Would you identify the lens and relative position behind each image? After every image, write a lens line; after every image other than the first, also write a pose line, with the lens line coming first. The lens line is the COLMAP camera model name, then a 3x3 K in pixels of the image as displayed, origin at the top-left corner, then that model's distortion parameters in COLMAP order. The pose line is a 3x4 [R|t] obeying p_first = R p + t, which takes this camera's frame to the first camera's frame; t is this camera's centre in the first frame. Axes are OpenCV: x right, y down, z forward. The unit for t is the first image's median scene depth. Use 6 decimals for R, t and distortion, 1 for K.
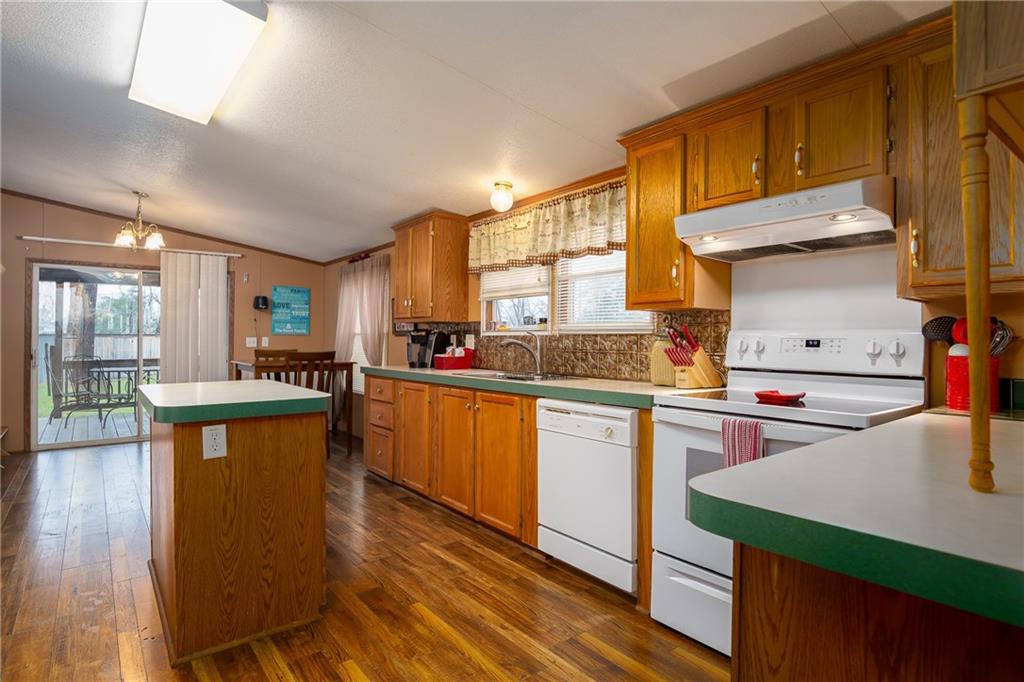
lens RADIAL K [[547.7, 0, 512.0], [0, 547.7, 341.0], [0, 0, 1]] dist [0.000213, -0.000435]
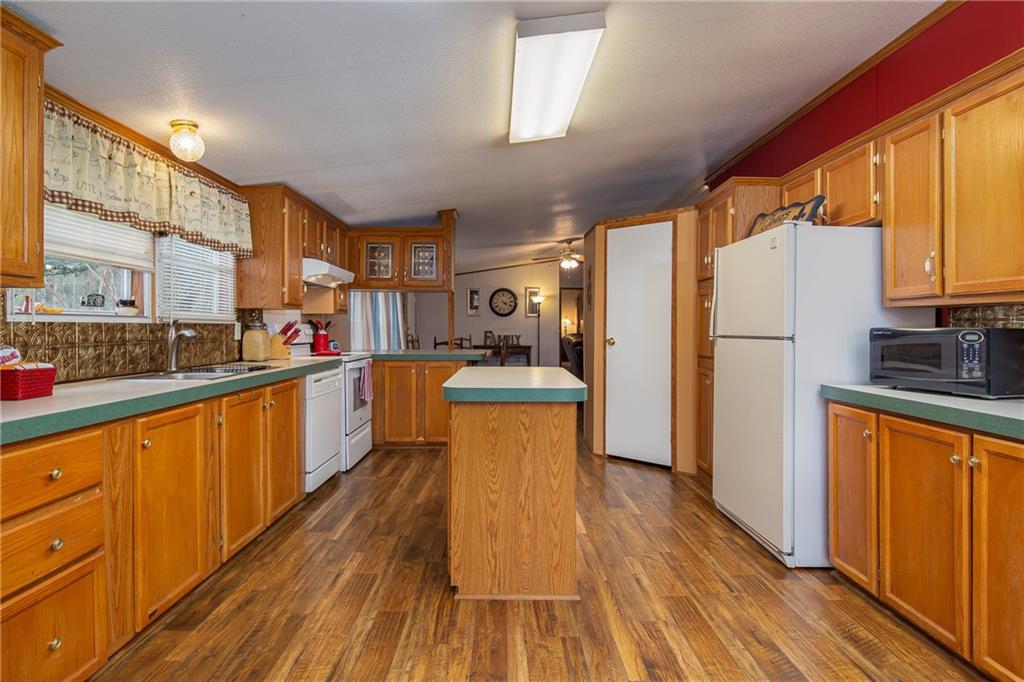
lens RADIAL K [[521.6, 0, 511.6], [0, 521.6, 324.7], [0, 0, 1]] dist [-0.000690, -0.000091]
pose [[-0.797223, 0.001221, 0.603683, -0.571261], [-0.002596, 0.999982, -0.005451, -0.003978], [-0.603679, -0.005912, -0.797206, 0.908921]]
